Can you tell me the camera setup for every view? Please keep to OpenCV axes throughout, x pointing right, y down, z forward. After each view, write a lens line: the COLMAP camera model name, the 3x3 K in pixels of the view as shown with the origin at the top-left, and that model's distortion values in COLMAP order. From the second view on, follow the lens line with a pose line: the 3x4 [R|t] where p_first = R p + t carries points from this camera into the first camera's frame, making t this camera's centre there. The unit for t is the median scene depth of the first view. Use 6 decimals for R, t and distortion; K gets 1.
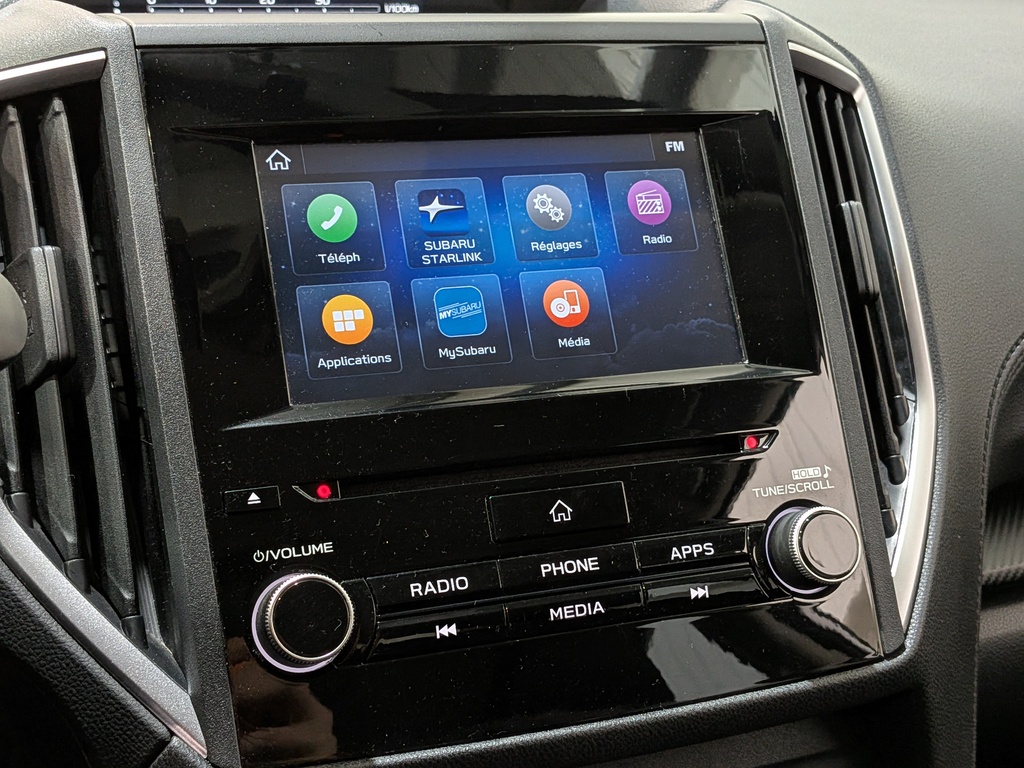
lens RADIAL K [[1512.0, 0, 501.2], [0, 1512.0, 383.9], [0, 0, 1]] dist [0.062412, -0.053387]
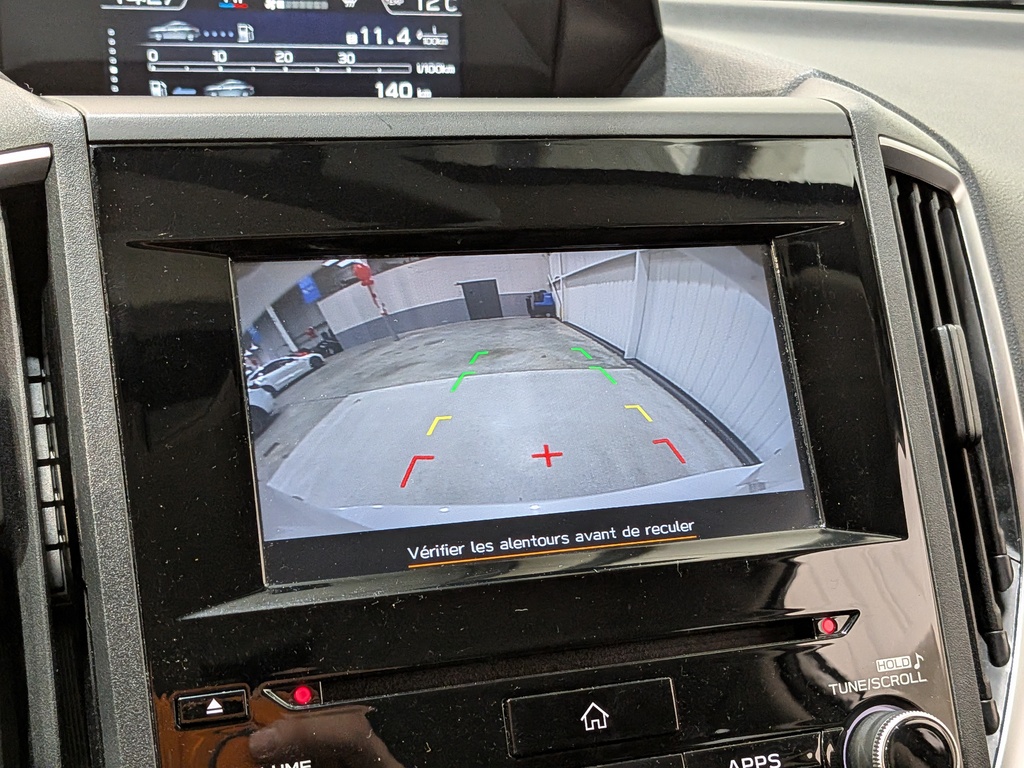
lens RADIAL K [[1511.8, 0, 514.6], [0, 1511.8, 415.2], [0, 0, 1]] dist [0.050563, -0.005757]
pose [[0.999511, 0.021698, -0.022519, 0.010512], [-0.021612, 0.999758, 0.004039, -0.076699], [0.022601, -0.003551, 0.999738, 0.170890]]
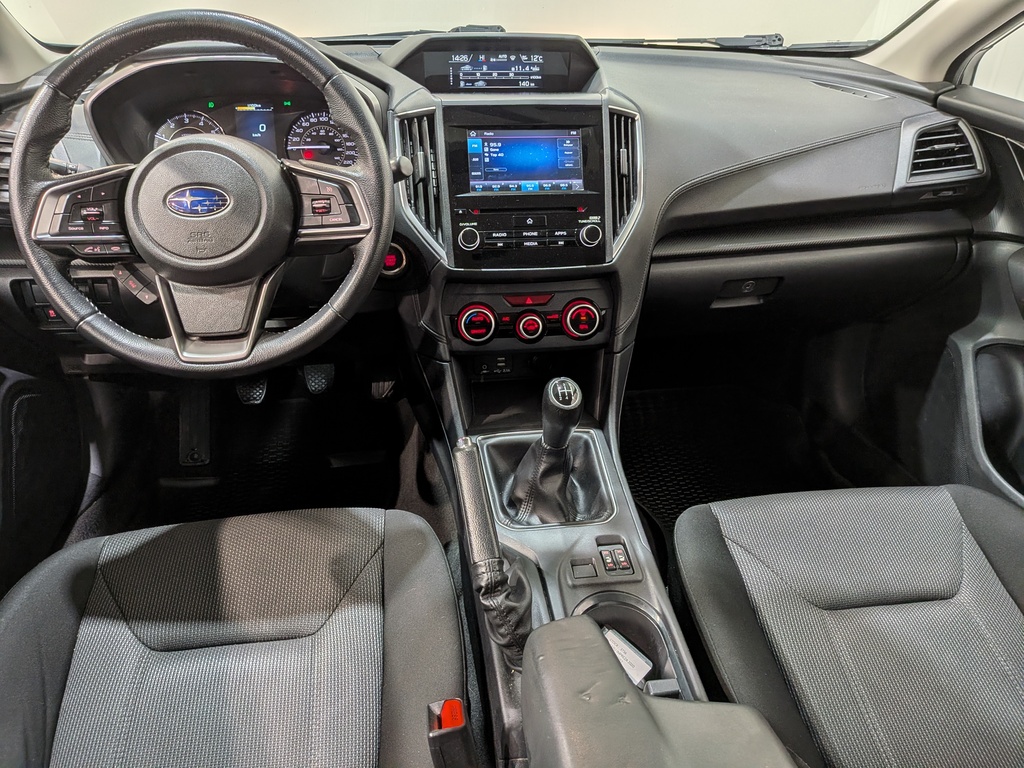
lens RADIAL K [[737.1, 0, 513.3], [0, 737.1, 372.7], [0, 0, 1]] dist [0.083715, -0.149879]
pose [[0.974796, 0.110663, -0.193716, 0.433316], [-0.066991, 0.973426, 0.218983, 0.043168], [0.212801, -0.200487, 0.956306, -1.095958]]
